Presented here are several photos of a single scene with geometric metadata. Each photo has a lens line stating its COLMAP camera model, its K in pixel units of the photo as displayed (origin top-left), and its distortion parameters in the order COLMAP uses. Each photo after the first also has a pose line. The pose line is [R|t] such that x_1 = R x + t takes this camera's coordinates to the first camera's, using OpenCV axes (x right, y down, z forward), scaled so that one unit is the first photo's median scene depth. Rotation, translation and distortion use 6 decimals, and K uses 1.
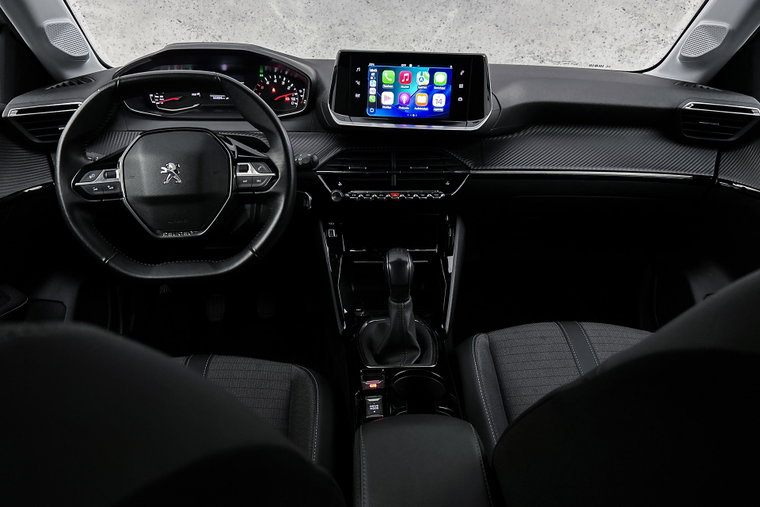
lens RADIAL K [[595.4, 0, 380.4], [0, 595.4, 256.2], [0, 0, 1]] dist [0.053211, -0.054659]
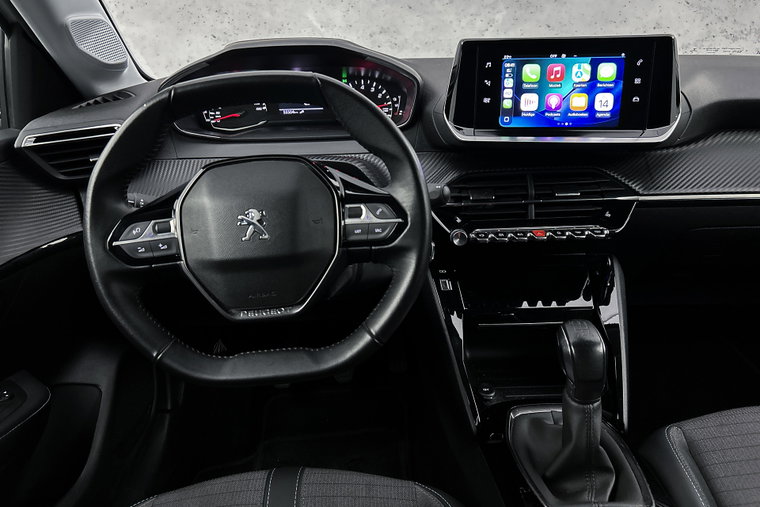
lens RADIAL K [[595.4, 0, 381.1], [0, 595.4, 252.0], [0, 0, 1]] dist [0.053211, -0.054659]
pose [[0.998587, -0.025815, -0.046460, -0.135057], [0.024684, 0.999389, -0.024756, -0.067454], [0.047070, 0.023574, 0.998613, 0.263024]]
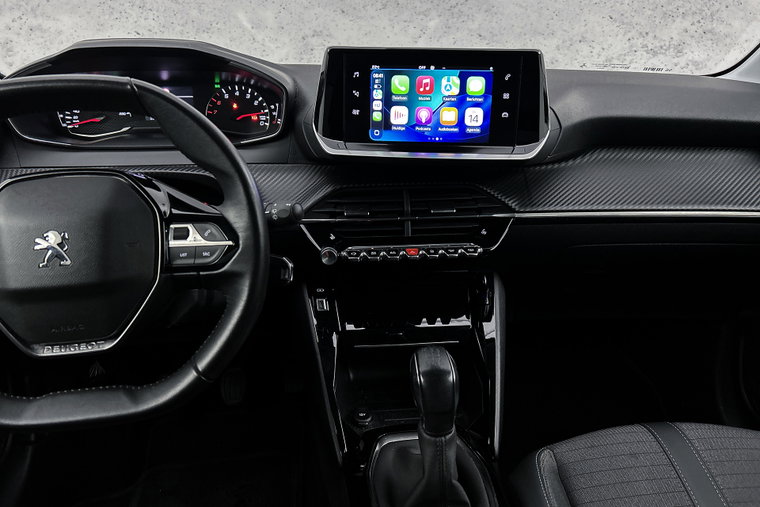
lens RADIAL K [[595.4, 0, 386.7], [0, 595.4, 254.5], [0, 0, 1]] dist [0.053211, -0.054659]
pose [[0.998378, -0.026987, 0.050126, -0.040632], [0.028258, 0.999292, -0.024840, -0.083830], [-0.049420, 0.026216, 0.998434, 0.304866]]
